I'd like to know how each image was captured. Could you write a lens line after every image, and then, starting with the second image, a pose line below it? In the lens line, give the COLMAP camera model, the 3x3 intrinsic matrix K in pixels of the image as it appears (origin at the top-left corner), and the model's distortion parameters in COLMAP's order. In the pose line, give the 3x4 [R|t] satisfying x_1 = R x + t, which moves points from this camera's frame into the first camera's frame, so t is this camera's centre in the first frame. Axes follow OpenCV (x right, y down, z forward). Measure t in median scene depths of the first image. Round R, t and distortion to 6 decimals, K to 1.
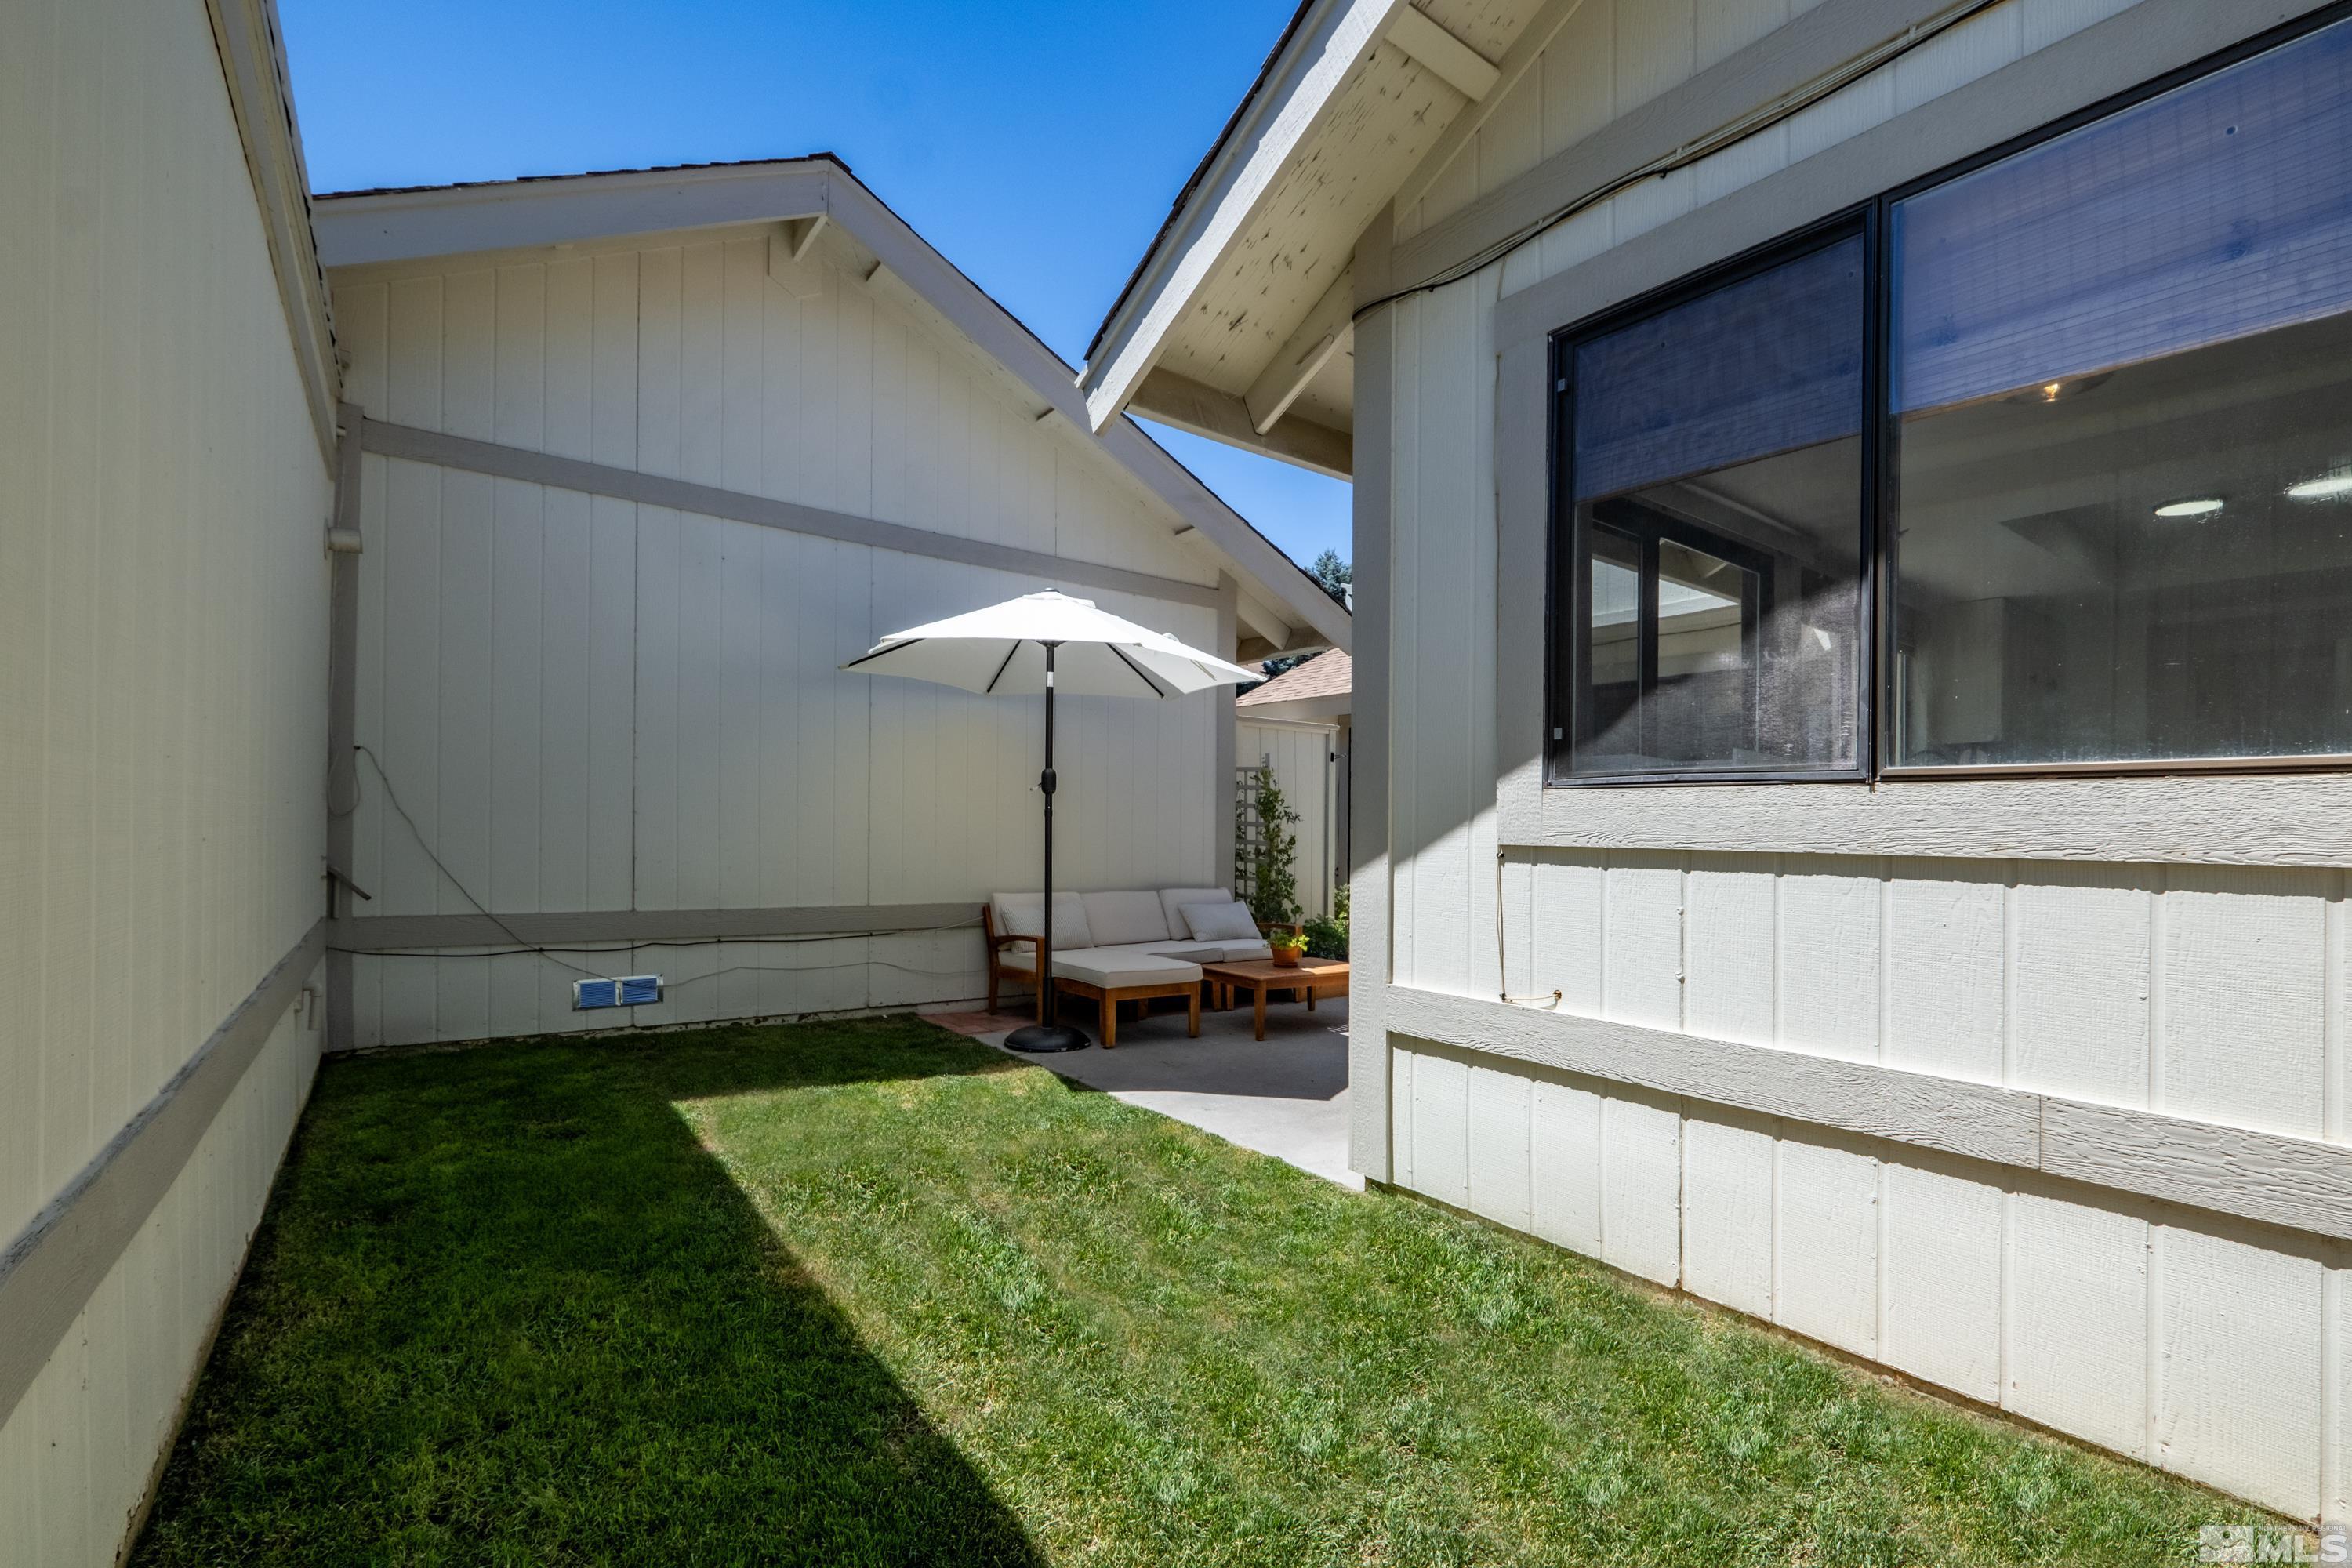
lens RADIAL K [[1015.8, 0, 1175.2], [0, 1015.8, 797.1], [0, 0, 1]] dist [-0.004738, 0.000034]
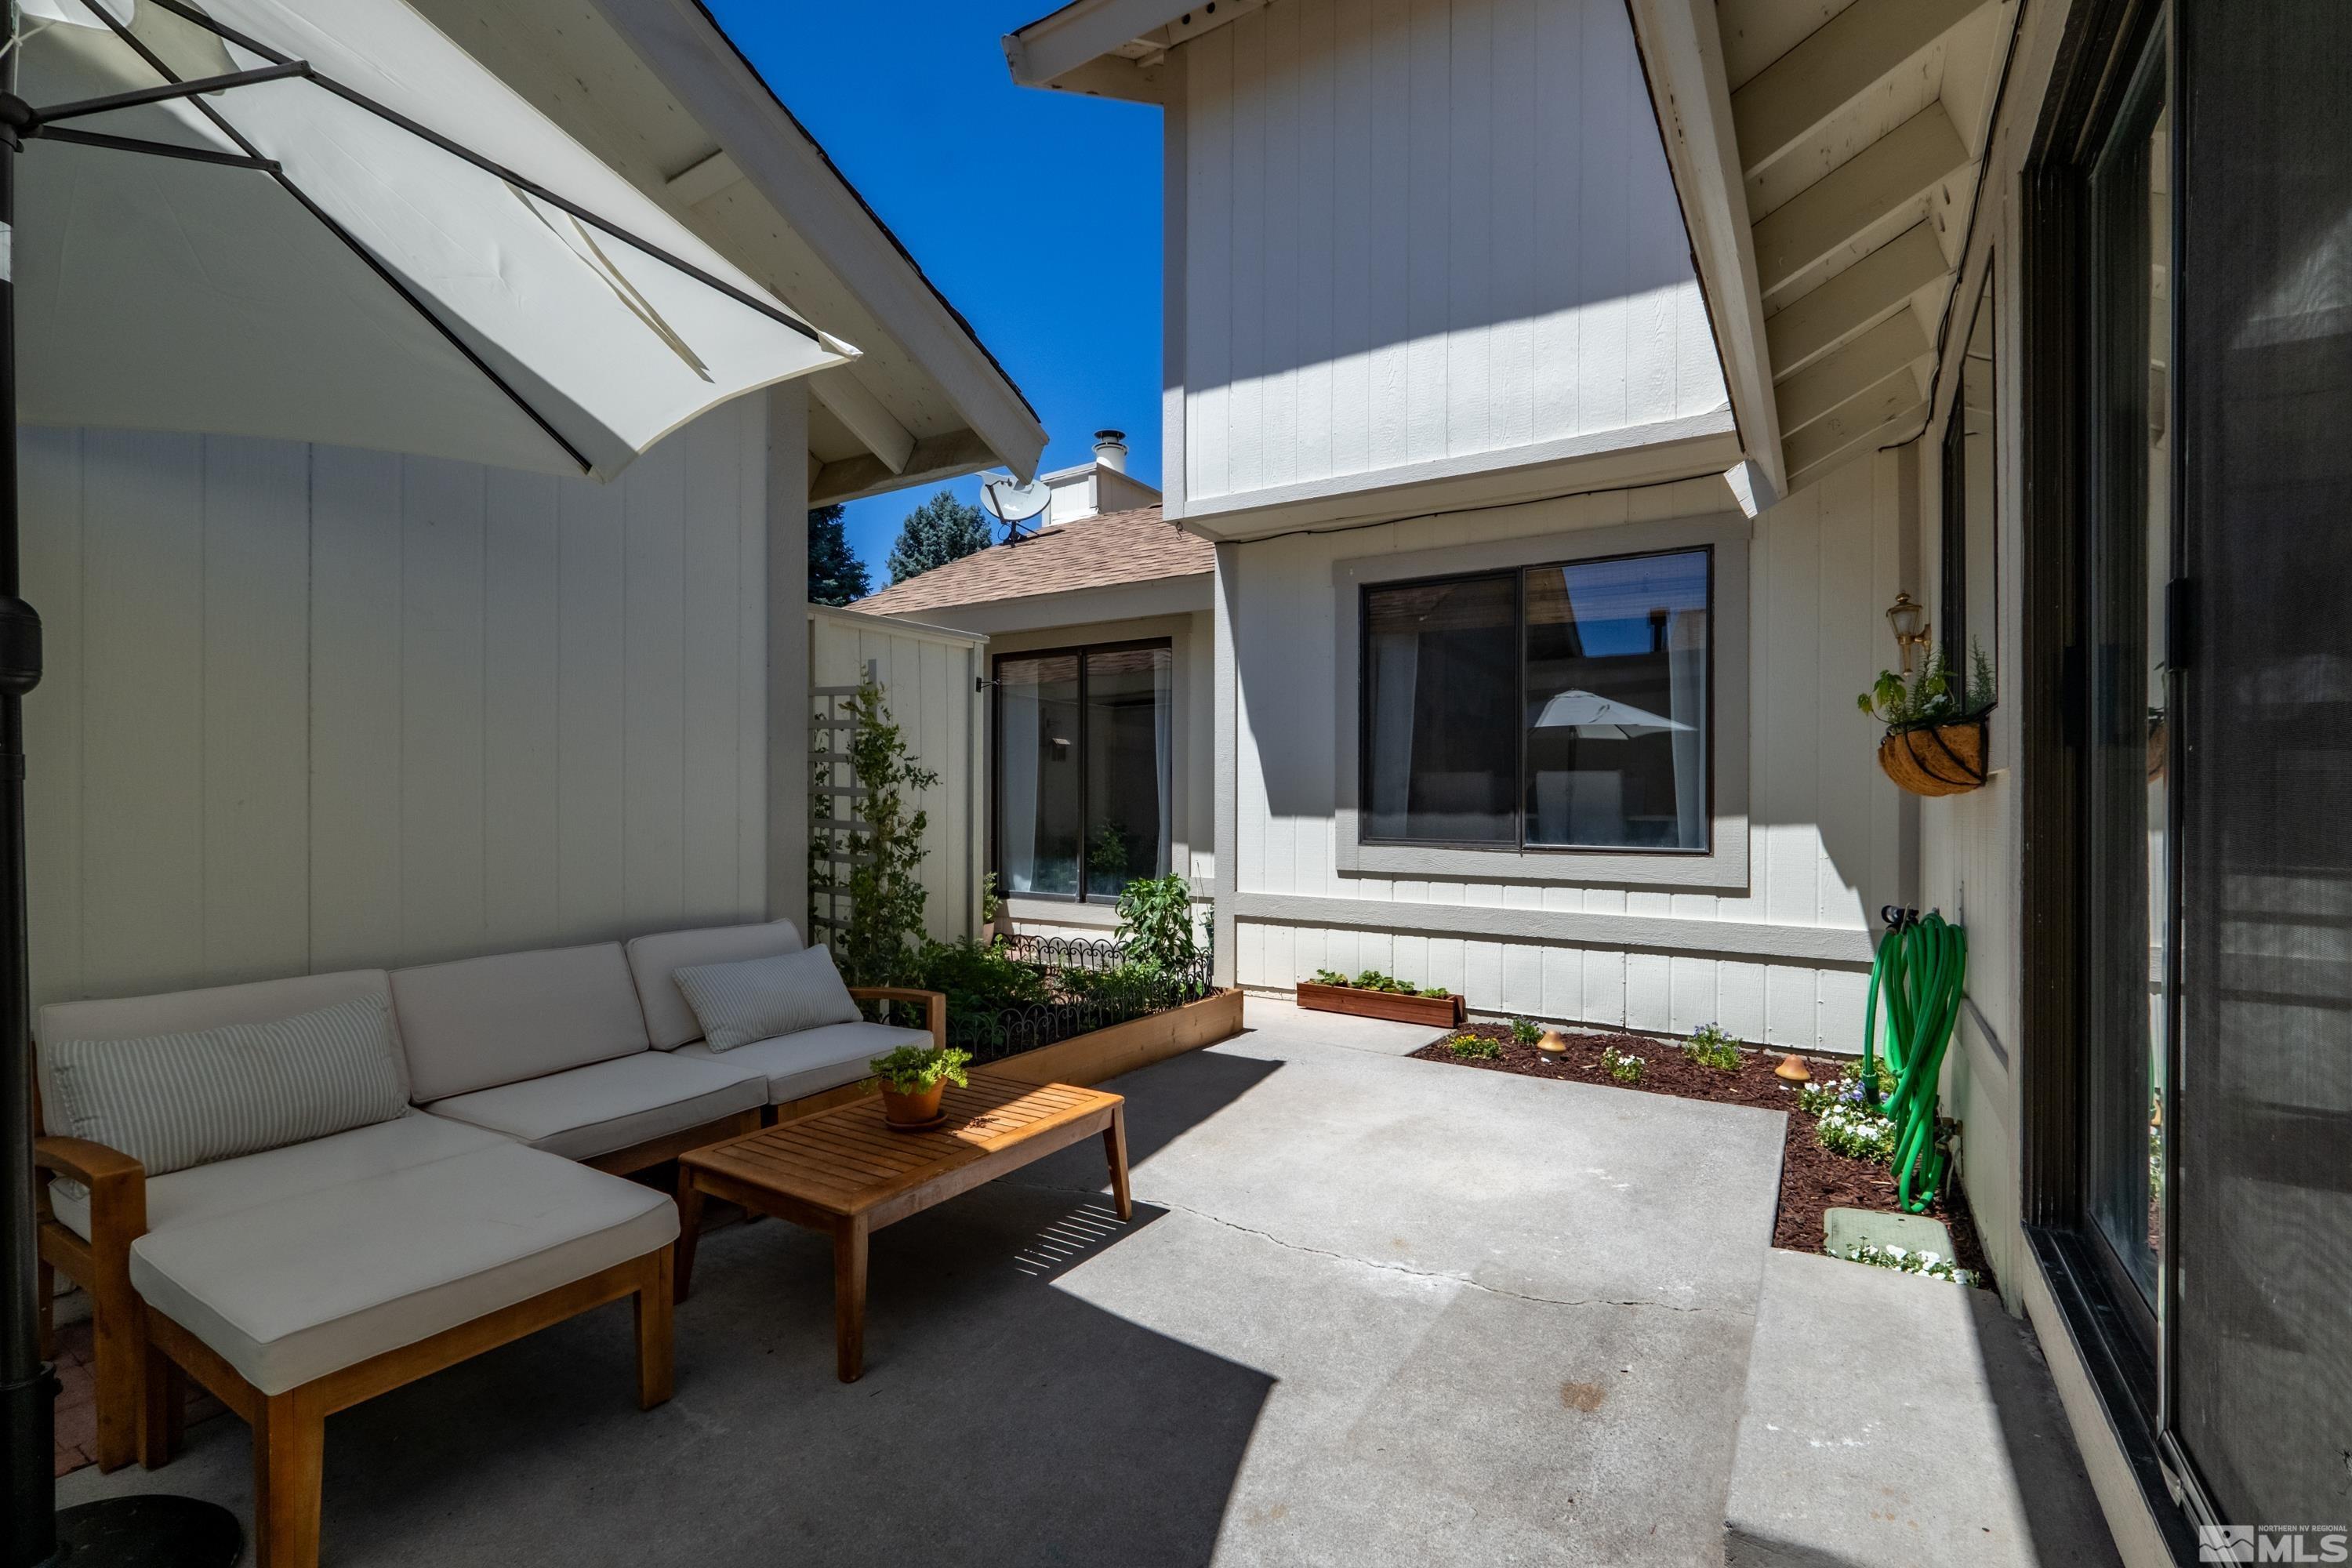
lens RADIAL K [[1015.8, 0, 1183.4], [0, 1015.8, 769.8], [0, 0, 1]] dist [-0.004738, 0.000034]
pose [[0.927468, -0.003814, 0.373884, 0.042474], [-0.000402, 0.999937, 0.011198, 0.009294], [-0.373903, -0.010536, 0.927408, 0.440260]]
